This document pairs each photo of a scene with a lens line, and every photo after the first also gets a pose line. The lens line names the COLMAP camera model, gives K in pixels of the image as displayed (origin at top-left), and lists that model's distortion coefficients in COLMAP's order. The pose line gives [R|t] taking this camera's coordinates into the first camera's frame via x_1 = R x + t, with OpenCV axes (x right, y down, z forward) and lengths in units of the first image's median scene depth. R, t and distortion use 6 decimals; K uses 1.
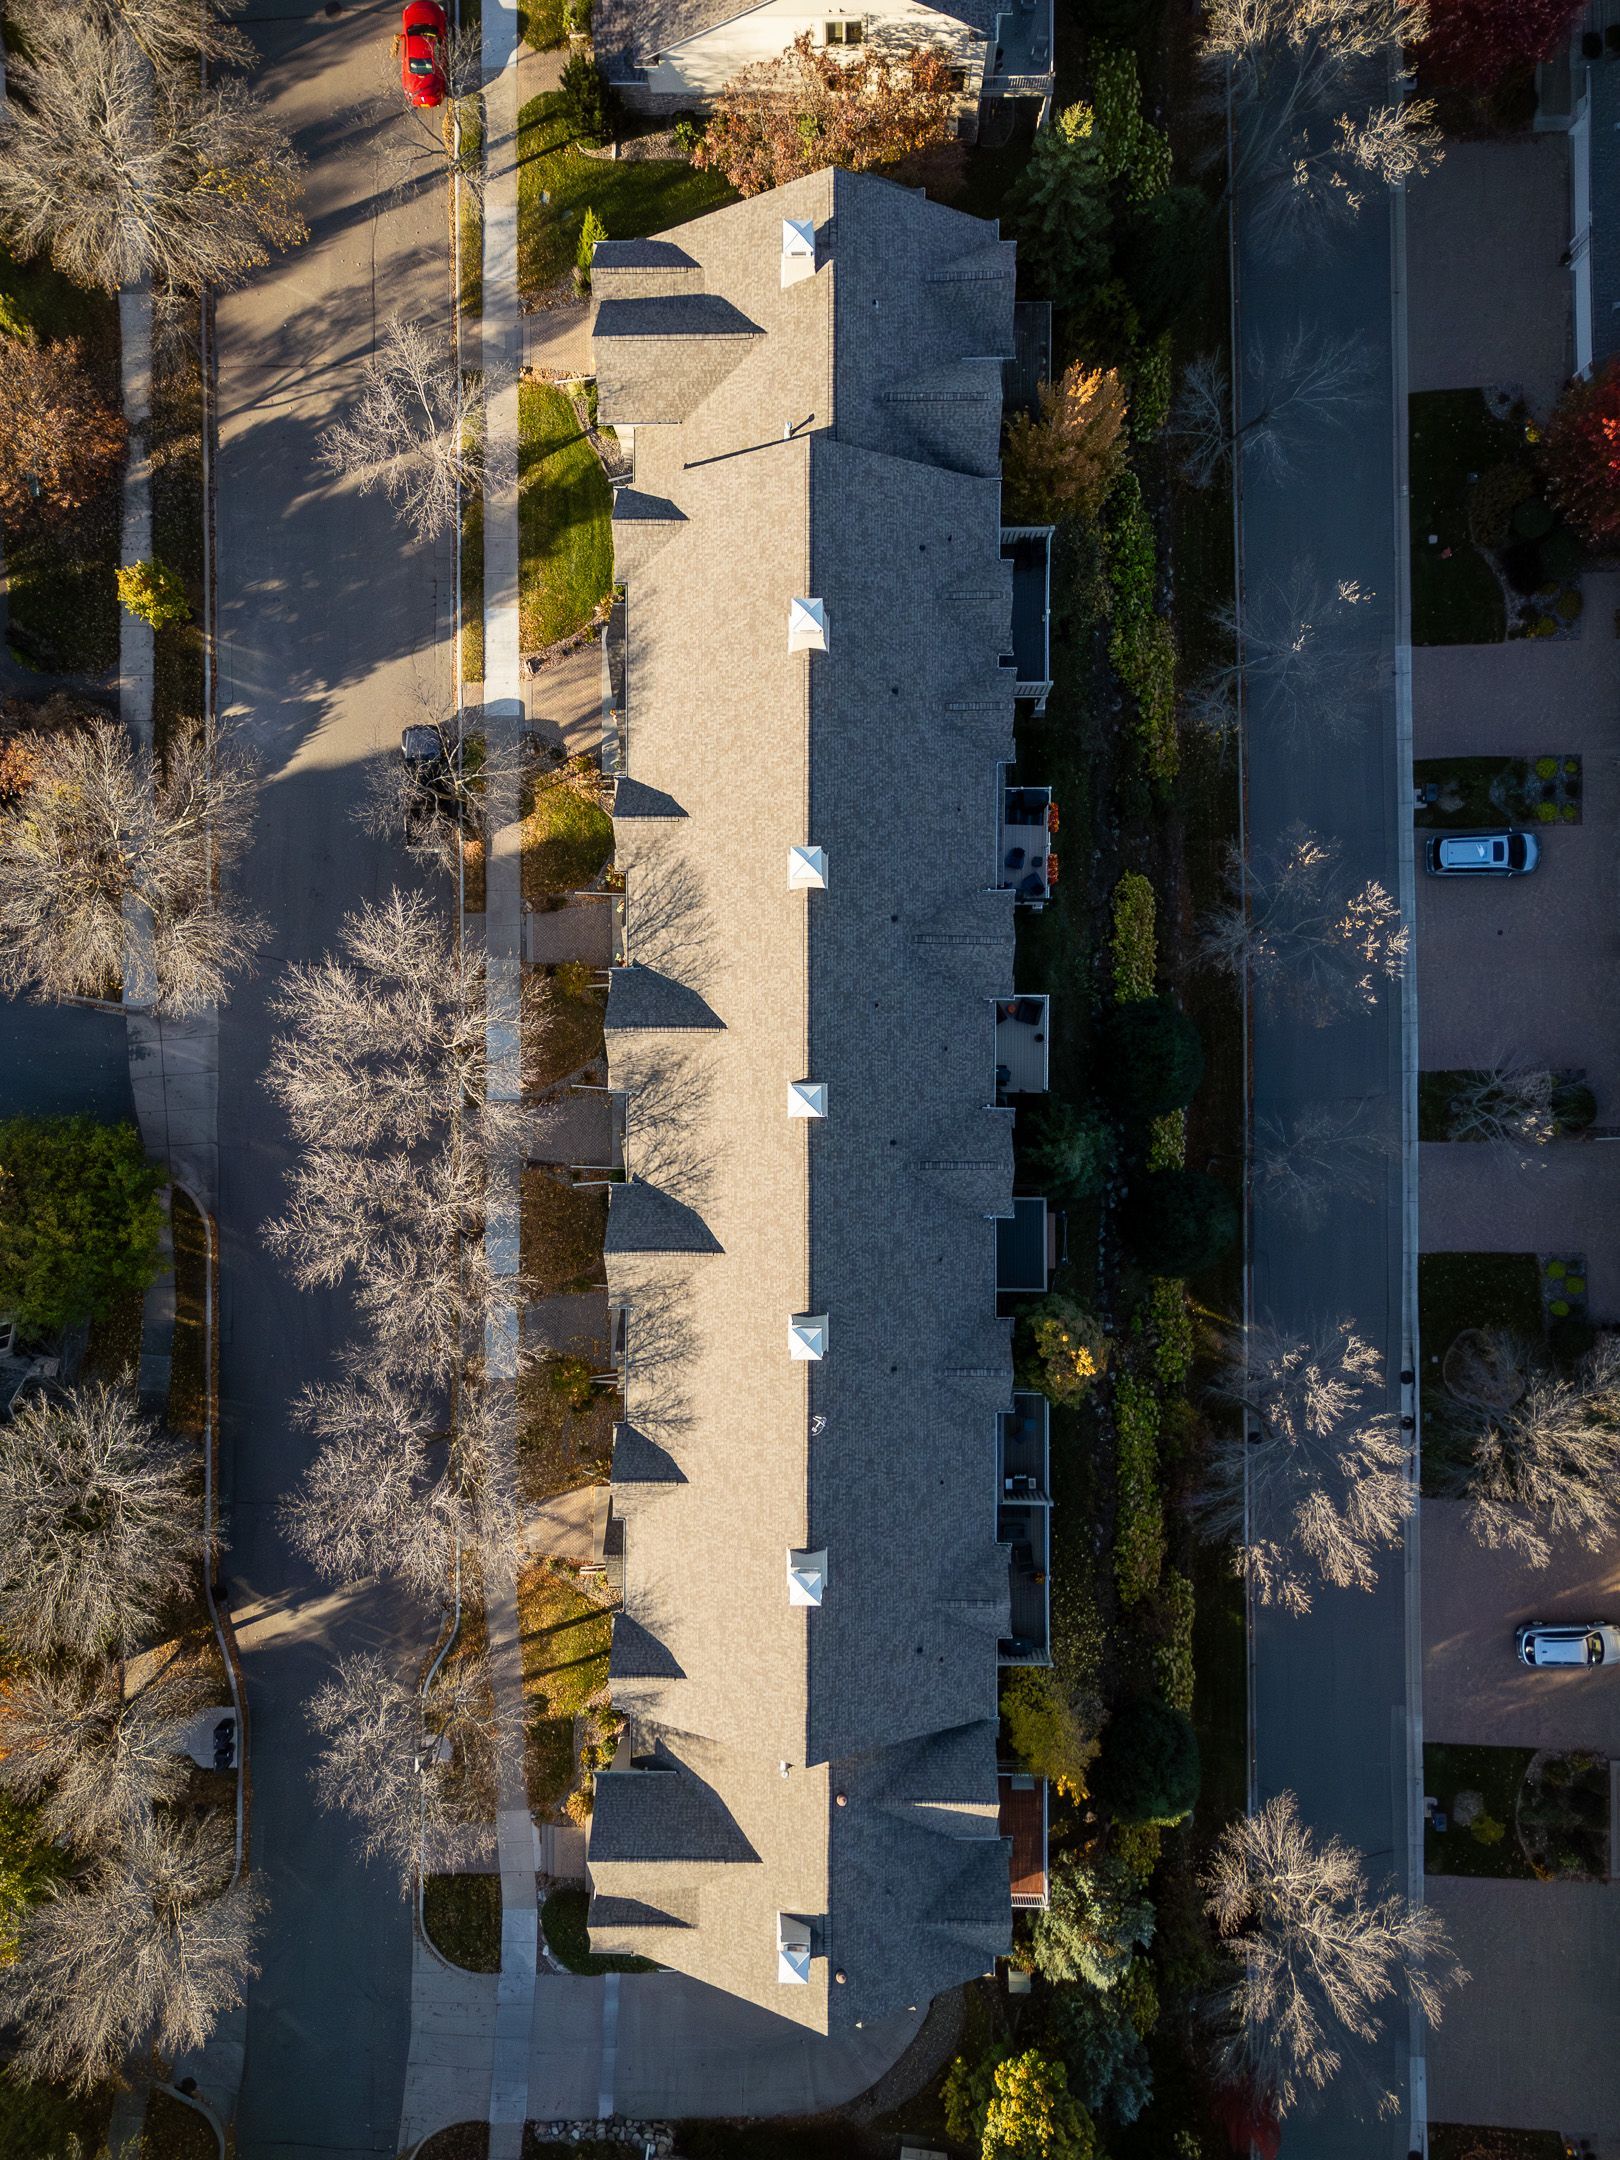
lens RADIAL K [[1590.3, 0, 814.9], [0, 1590.3, 1052.5], [0, 0, 1]] dist [0.048088, -0.030611]
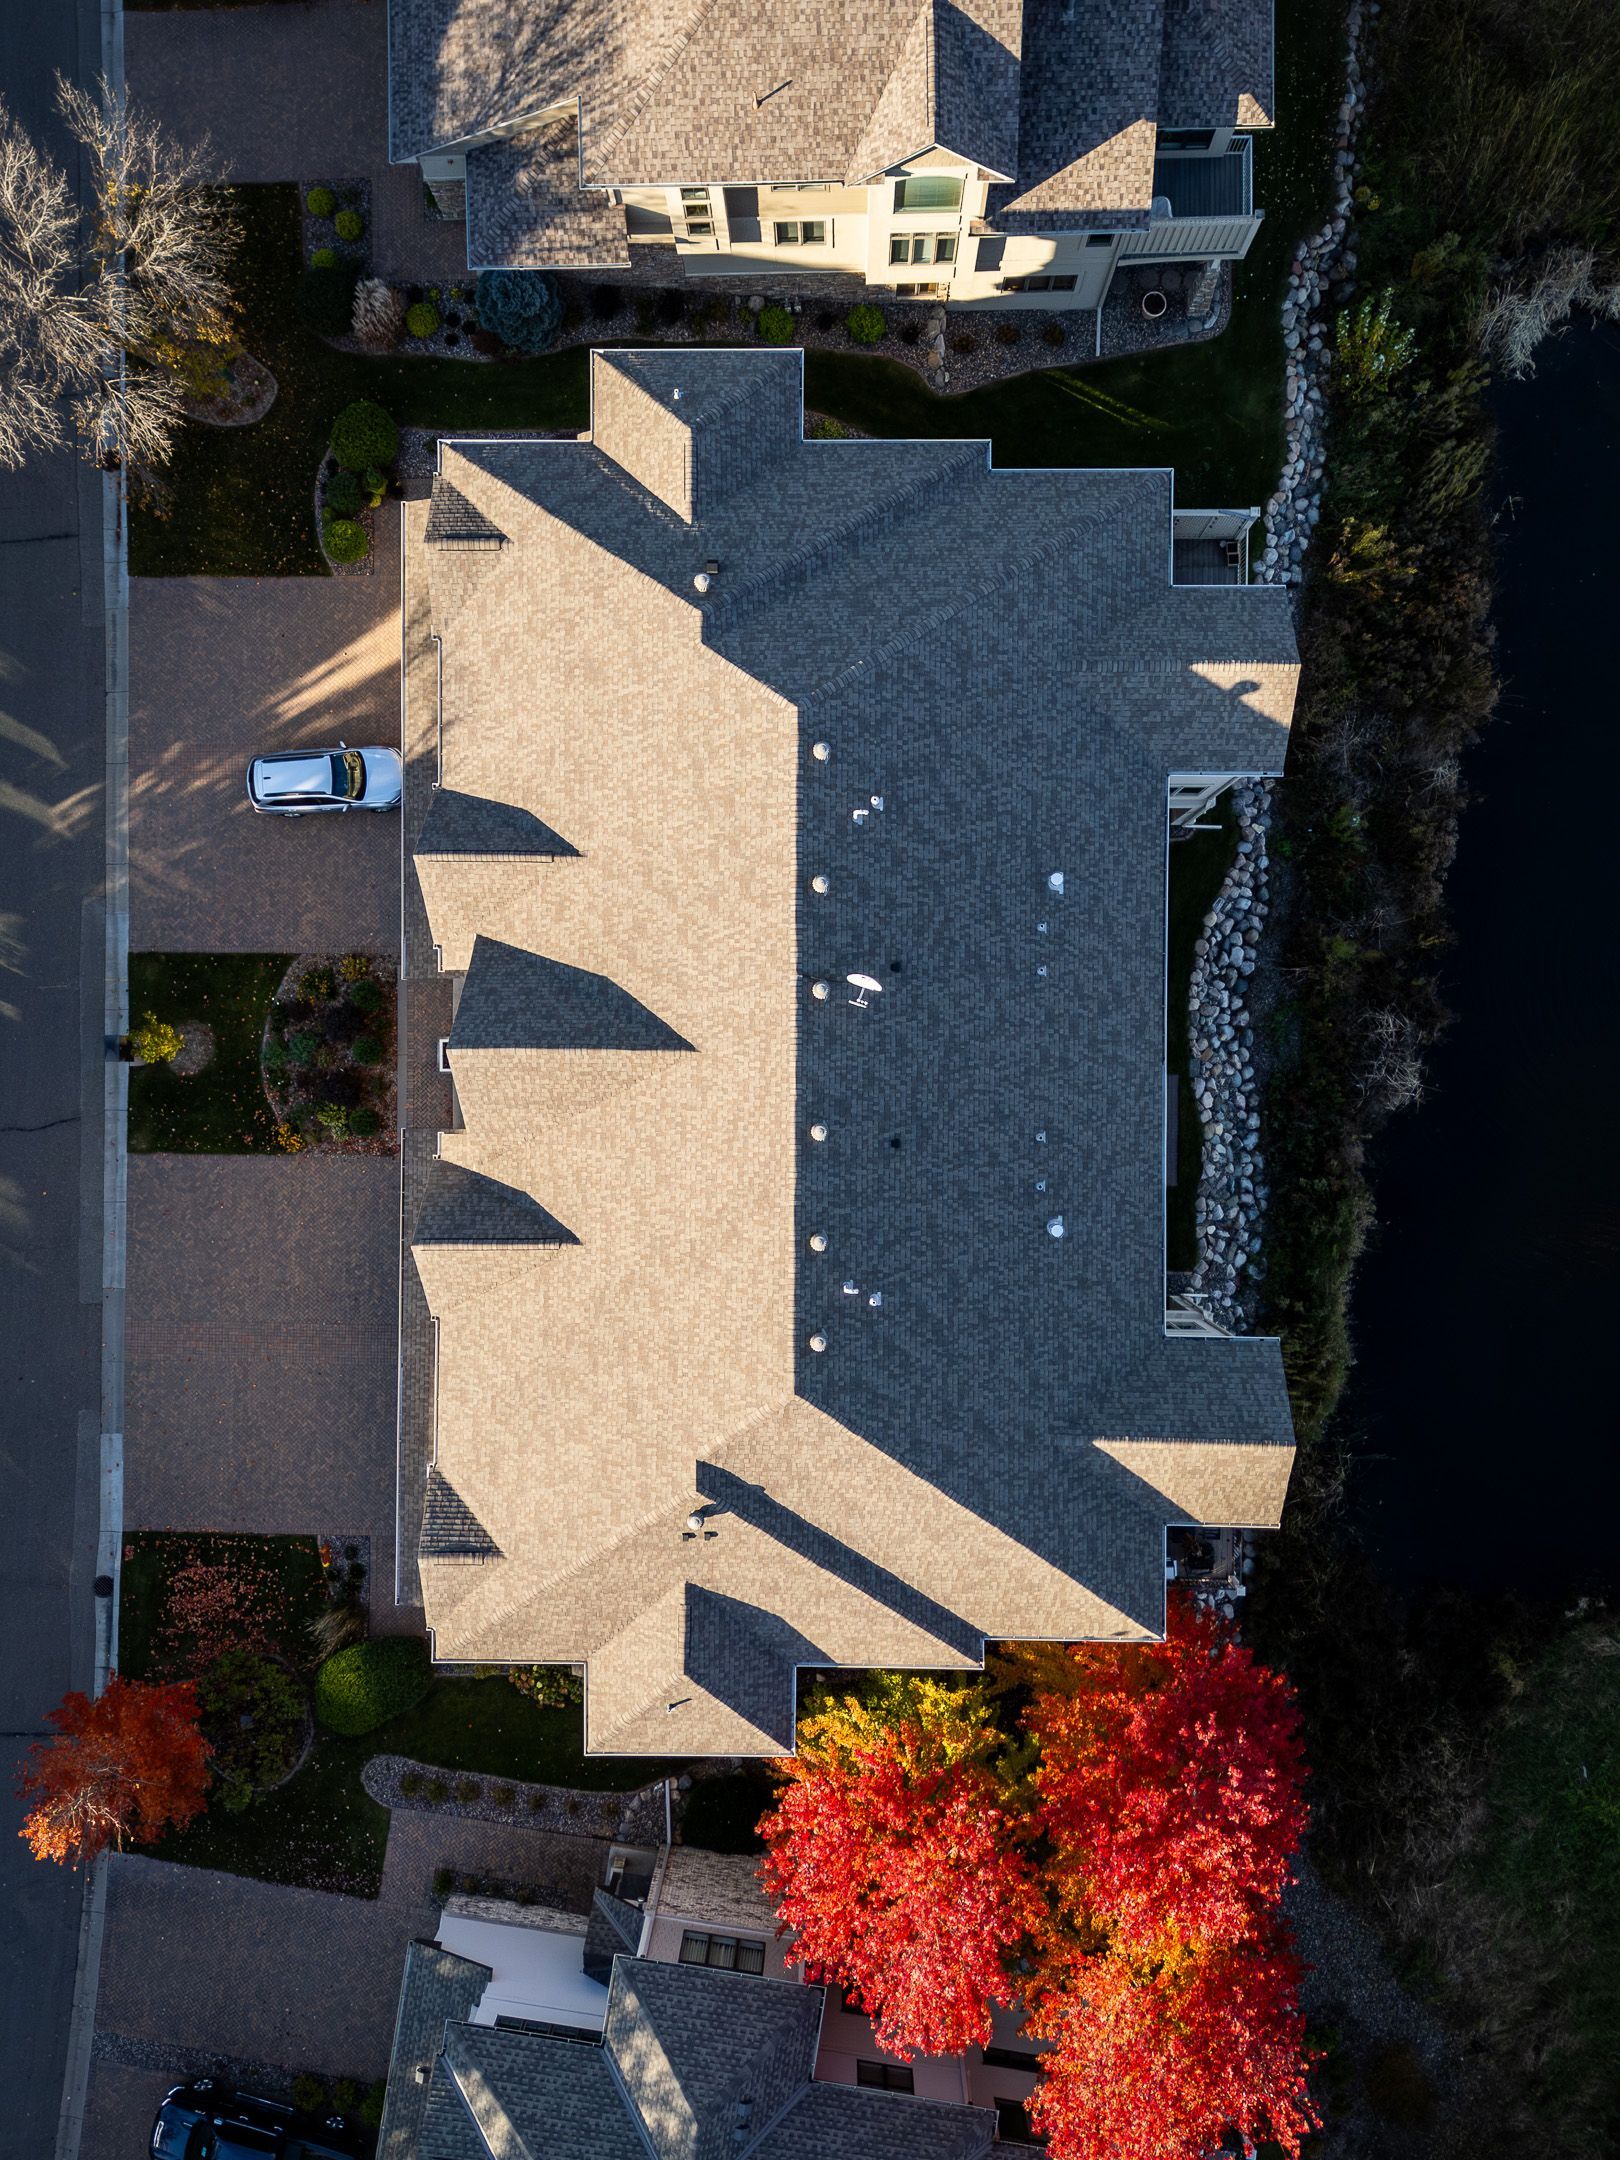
lens RADIAL K [[1590.3, 0, 814.9], [0, 1590.3, 1052.5], [0, 0, 1]] dist [0.048088, -0.030611]
pose [[0.999970, -0.001387, 0.007557, 0.655855], [0.001345, 0.999984, 0.005566, 0.471307], [-0.007564, -0.005556, 0.999956, 0.361158]]
